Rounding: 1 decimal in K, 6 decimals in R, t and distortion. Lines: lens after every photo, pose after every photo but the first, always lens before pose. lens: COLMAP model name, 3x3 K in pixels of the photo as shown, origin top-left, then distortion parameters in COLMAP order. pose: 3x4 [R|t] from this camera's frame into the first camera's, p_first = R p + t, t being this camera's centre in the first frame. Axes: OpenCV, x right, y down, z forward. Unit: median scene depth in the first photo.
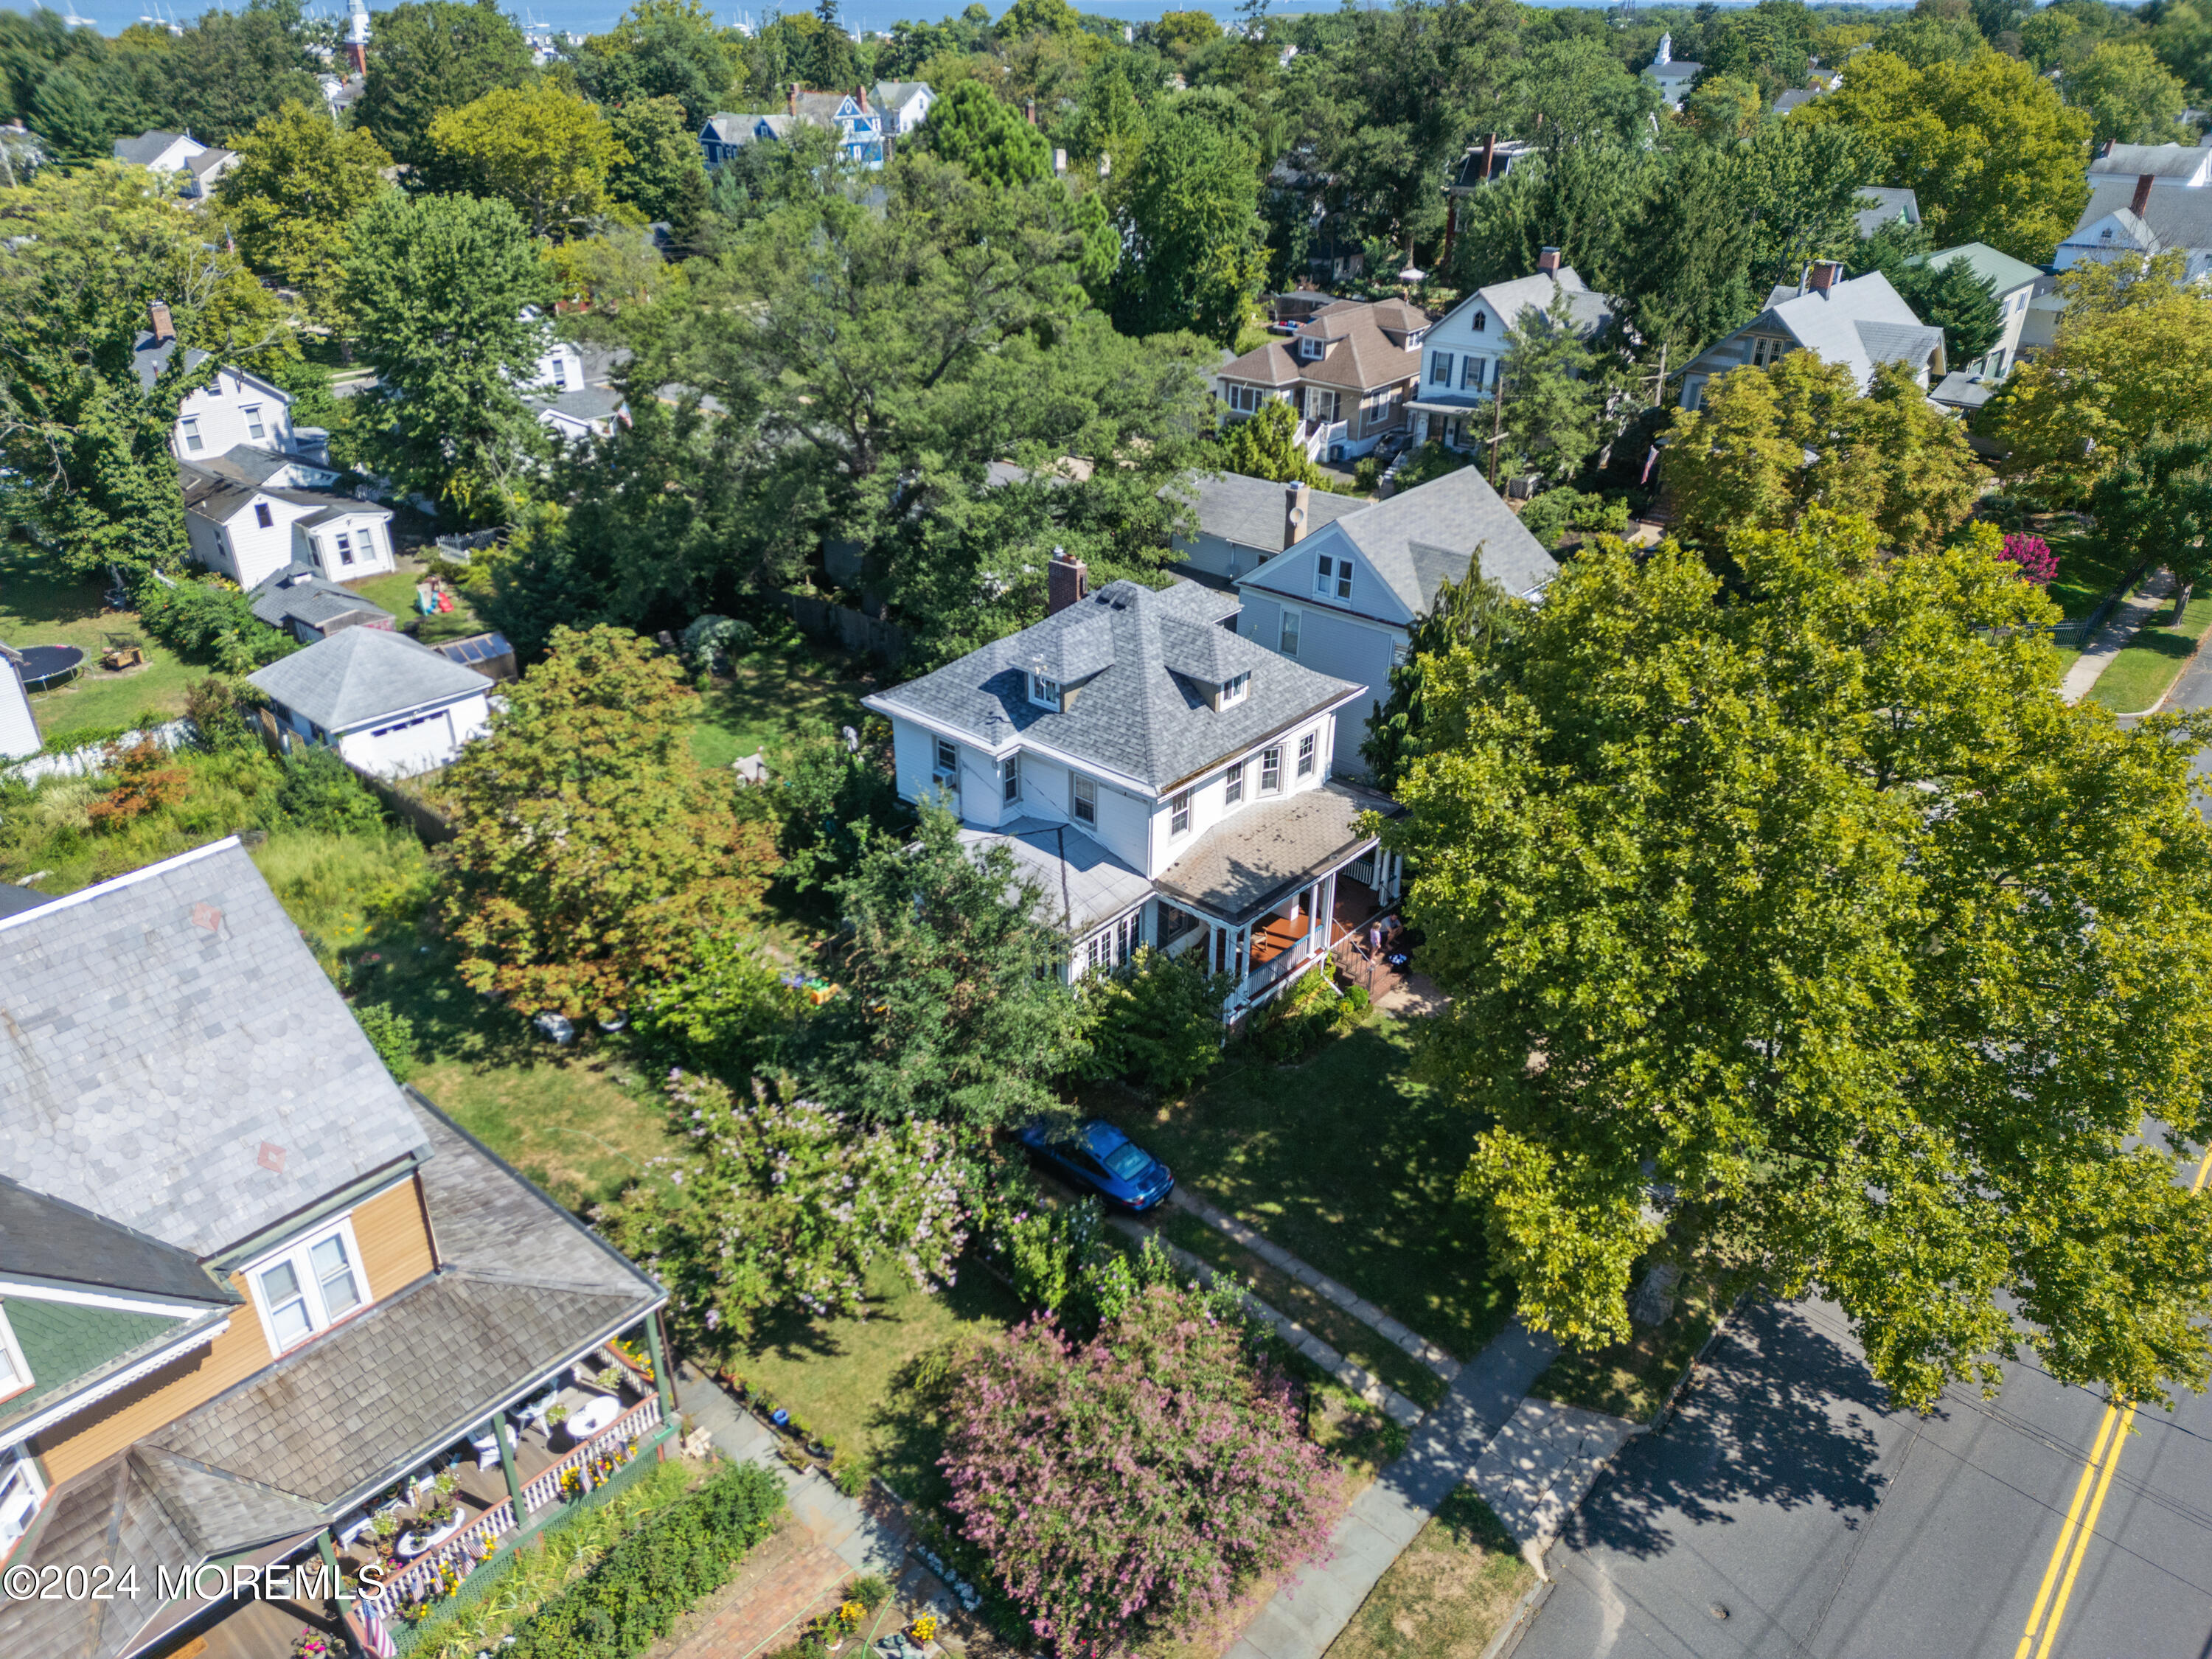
lens RADIAL K [[1554.3, 0, 1147.7], [0, 1554.3, 829.9], [0, 0, 1]] dist [0.053145, -0.068047]
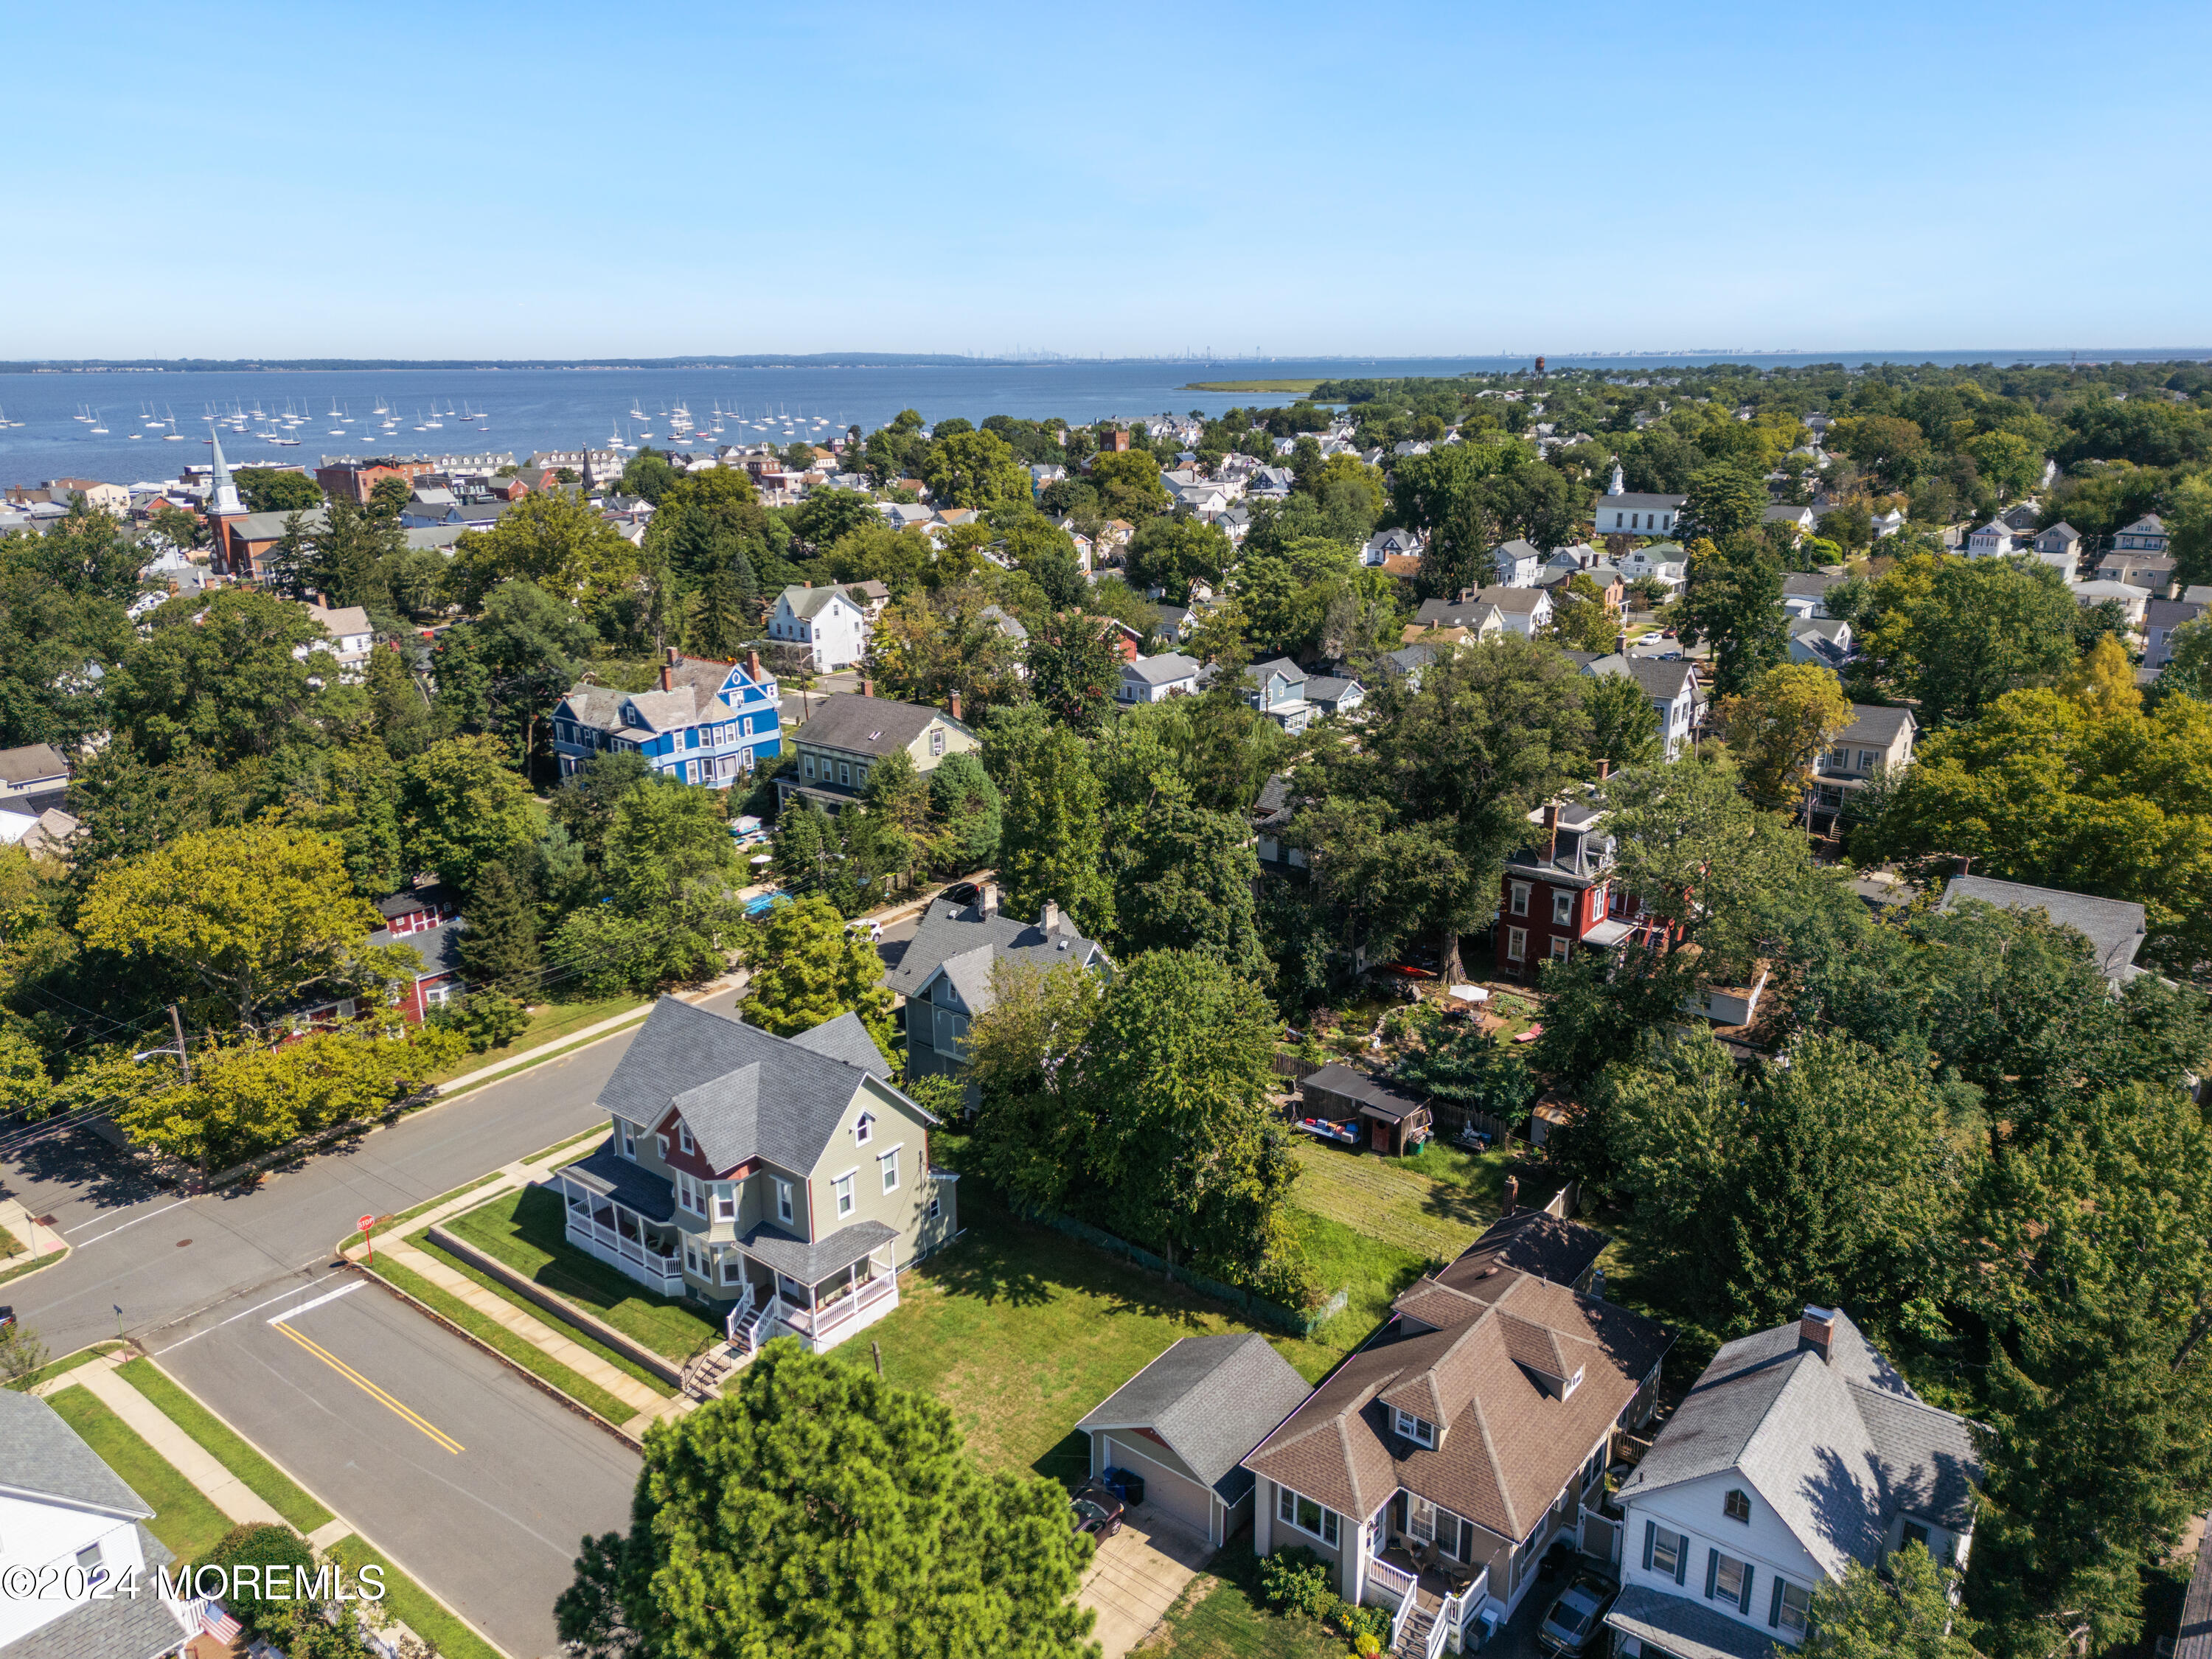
lens RADIAL K [[1554.3, 0, 1147.7], [0, 1554.3, 829.9], [0, 0, 1]] dist [0.053145, -0.068047]
pose [[0.998872, -0.028342, 0.038091, -0.007811], [0.034990, 0.981715, -0.187111, -0.280079], [-0.032091, 0.188233, 0.981600, 0.249370]]
